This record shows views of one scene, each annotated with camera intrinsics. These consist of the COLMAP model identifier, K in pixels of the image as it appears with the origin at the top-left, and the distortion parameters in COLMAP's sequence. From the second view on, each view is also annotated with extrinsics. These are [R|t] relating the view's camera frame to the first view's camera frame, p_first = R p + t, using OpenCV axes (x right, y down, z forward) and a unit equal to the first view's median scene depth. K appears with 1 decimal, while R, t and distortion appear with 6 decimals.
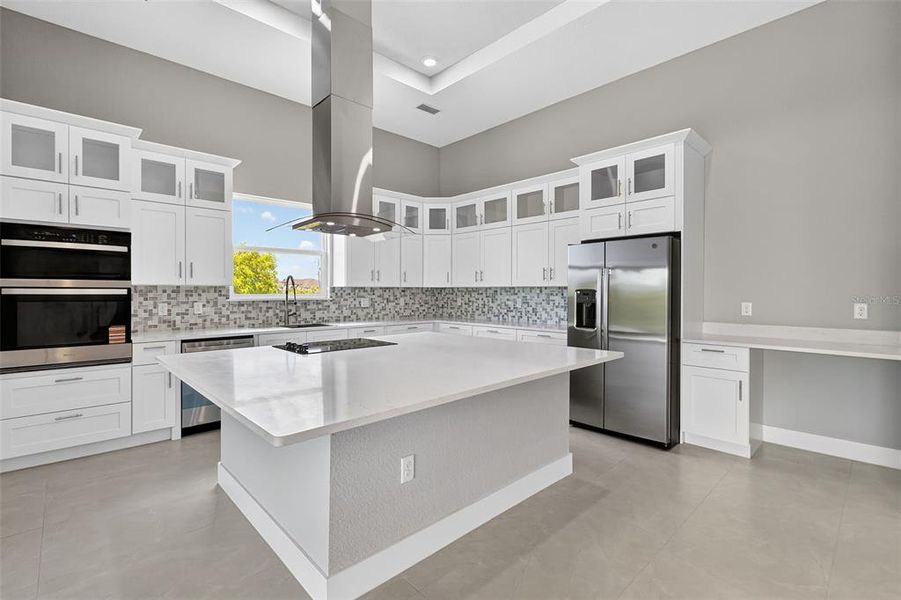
lens RADIAL K [[403.4, 0, 445.1], [0, 403.4, 295.3], [0, 0, 1]] dist [-0.002425, 0.000021]
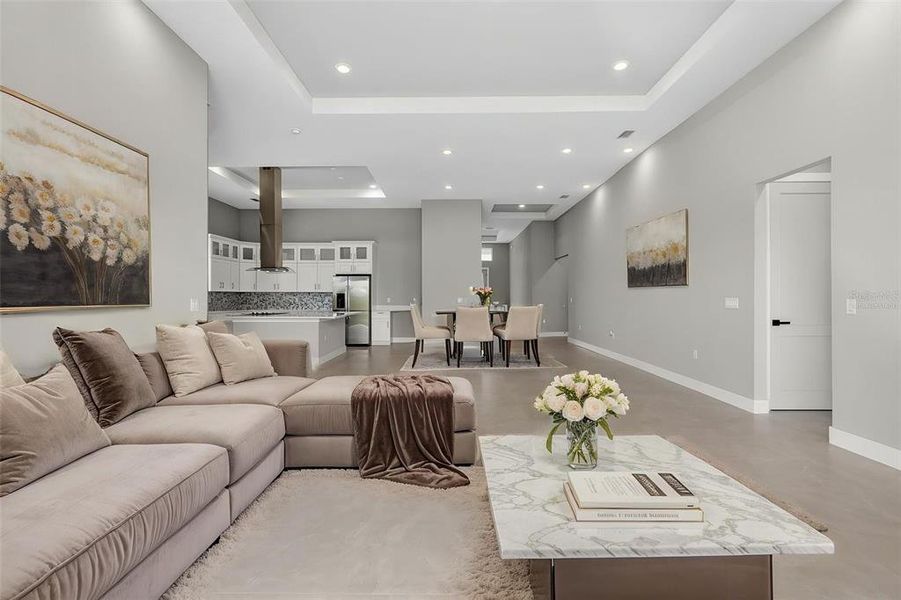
lens RADIAL K [[403.4, 0, 447.3], [0, 403.4, 296.6], [0, 0, 1]] dist [-0.002425, 0.000021]
pose [[0.685584, 0.004095, 0.727982, -0.815869], [0.007430, 0.999893, -0.012622, 0.034356], [-0.727955, 0.014062, 0.685480, -0.988123]]
